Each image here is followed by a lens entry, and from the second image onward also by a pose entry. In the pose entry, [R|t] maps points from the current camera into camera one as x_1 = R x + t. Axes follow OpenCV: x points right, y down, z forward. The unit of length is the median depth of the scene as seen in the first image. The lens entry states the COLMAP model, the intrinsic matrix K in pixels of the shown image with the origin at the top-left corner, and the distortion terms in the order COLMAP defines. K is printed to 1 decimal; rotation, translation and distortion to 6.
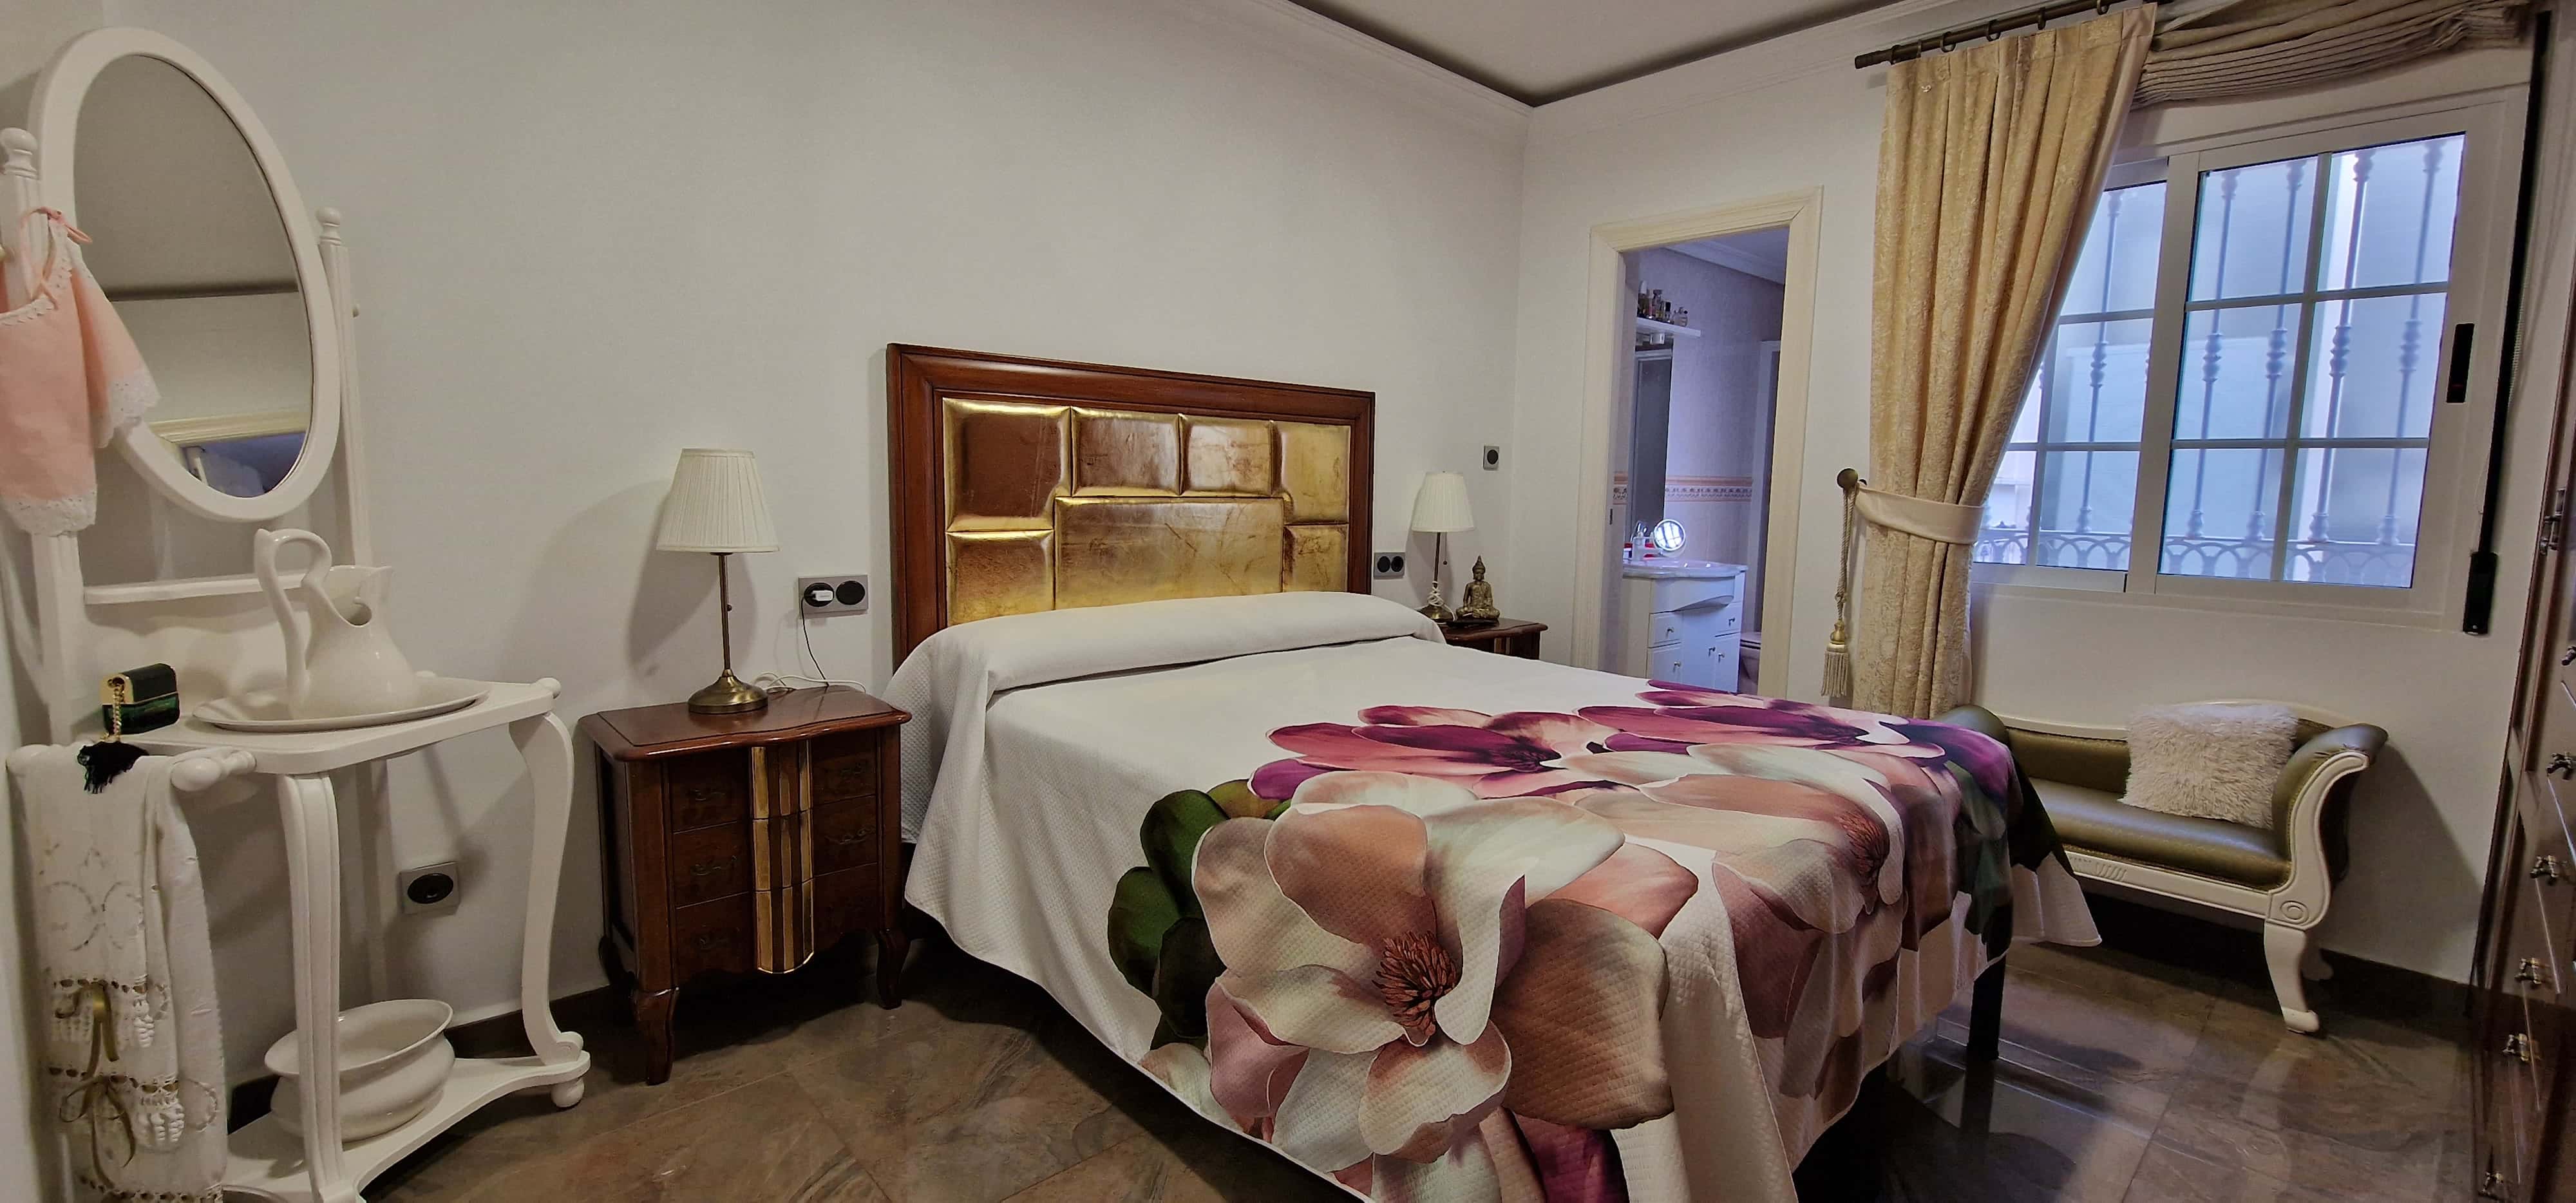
lens RADIAL K [[1055.2, 0, 1287.3], [0, 1055.2, 596.9], [0, 0, 1]] dist [0.005710, -0.004542]
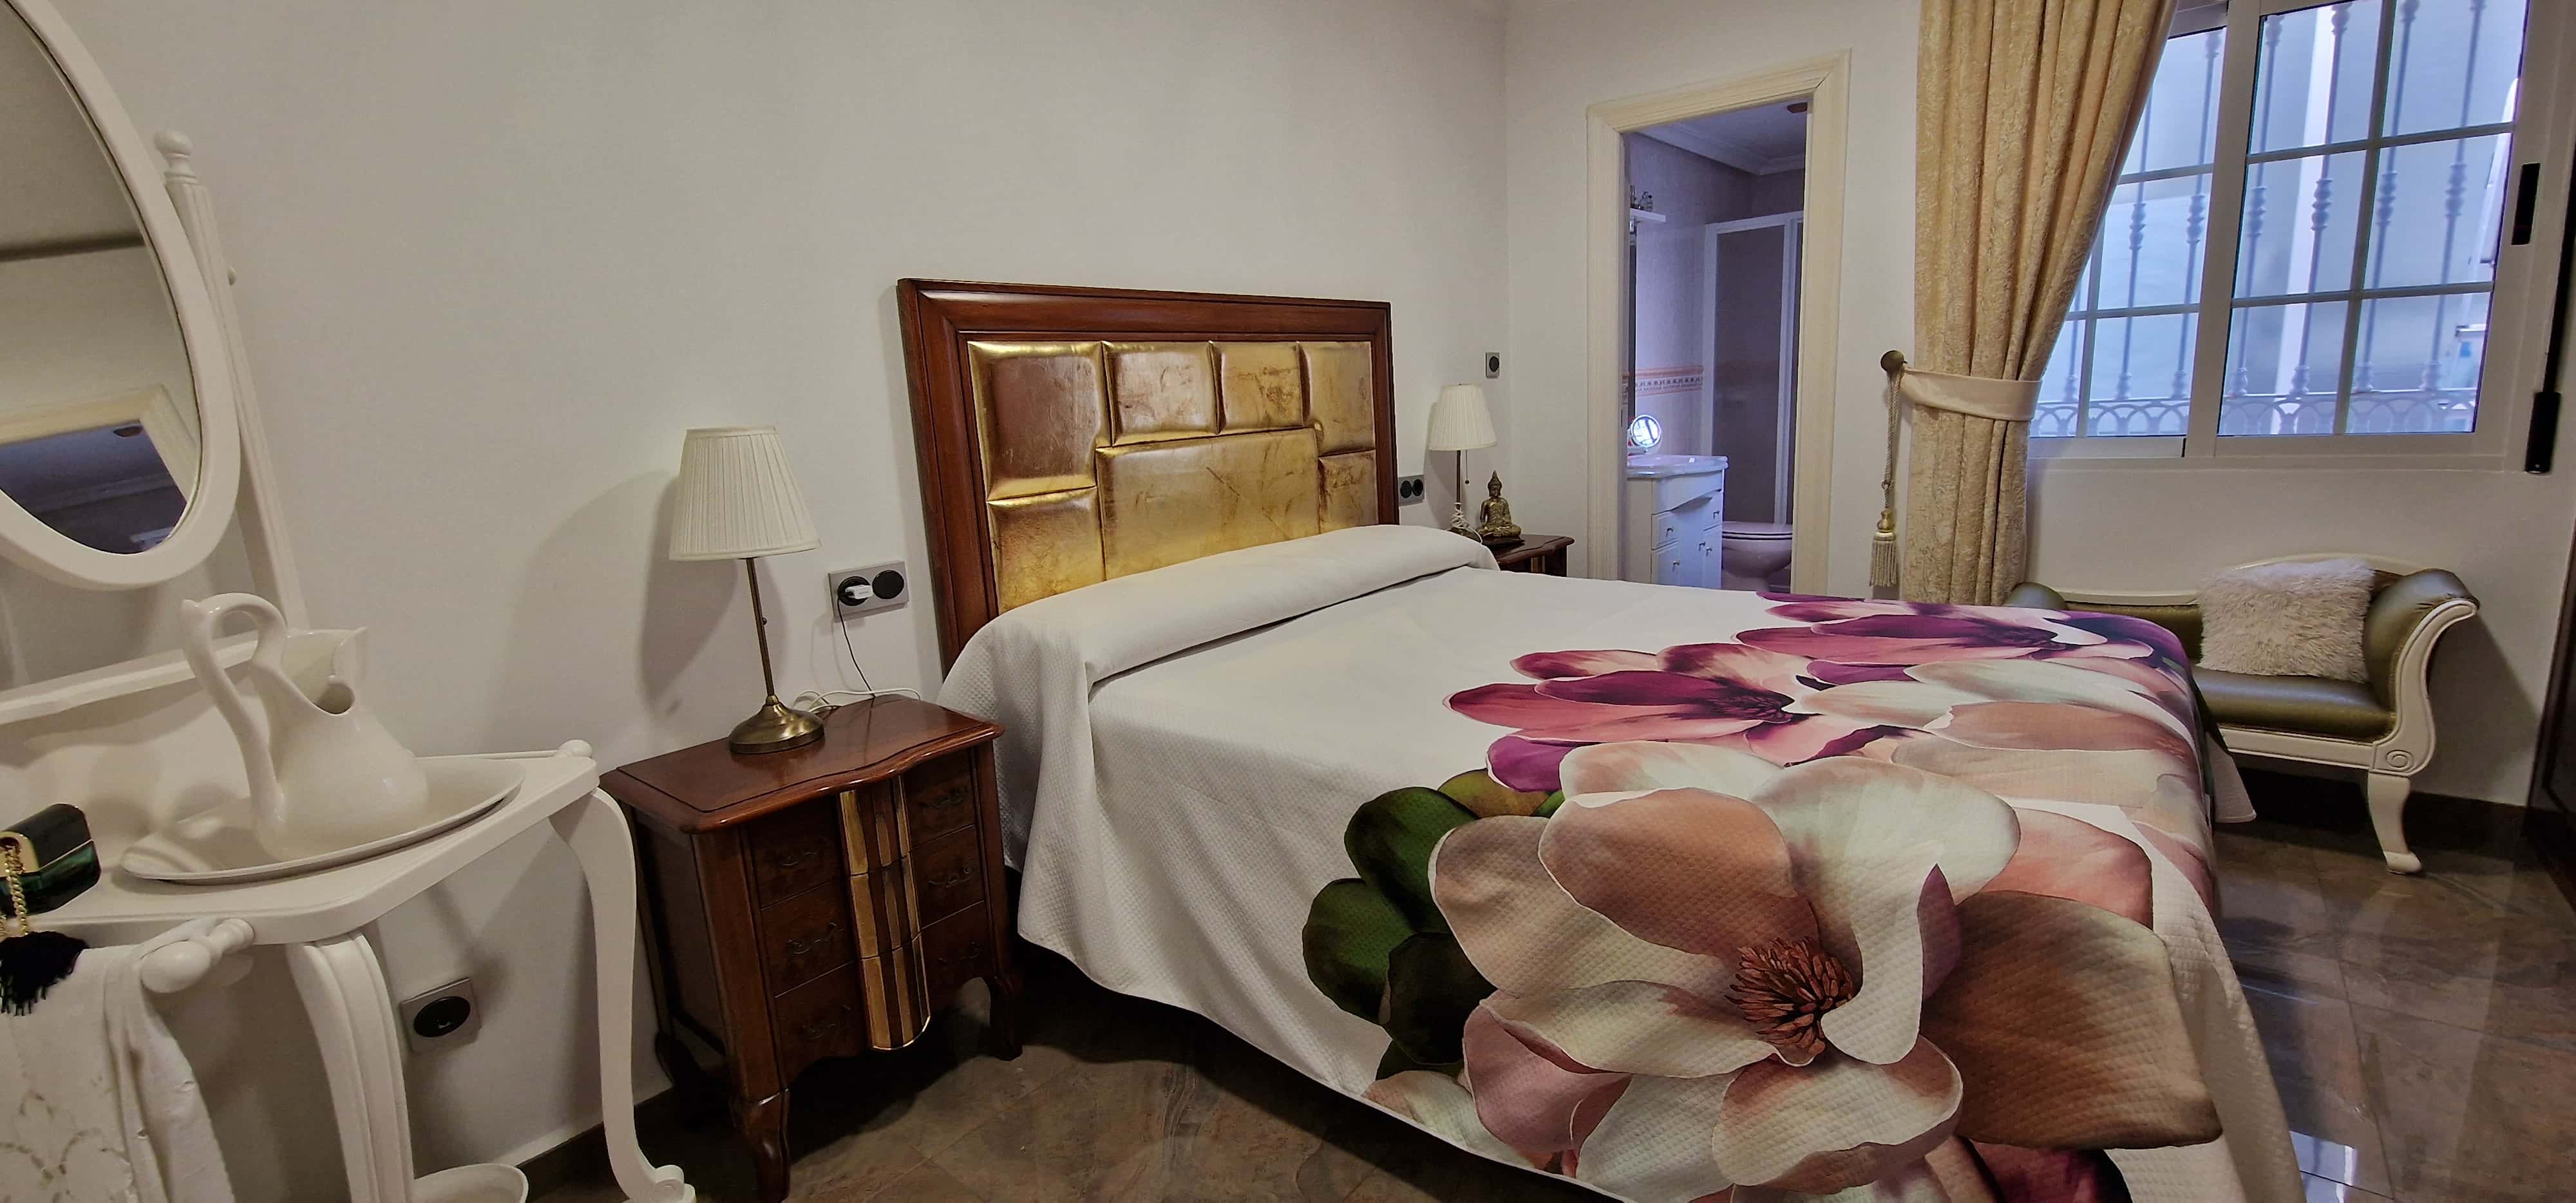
lens RADIAL K [[1055.2, 0, 1287.8], [0, 1055.2, 597.1], [0, 0, 1]] dist [0.005710, -0.004542]
pose [[0.987681, -0.098014, 0.121980, -0.224926], [0.088012, 0.992499, 0.084856, -0.041406], [-0.129382, -0.073075, 0.988899, 0.143001]]
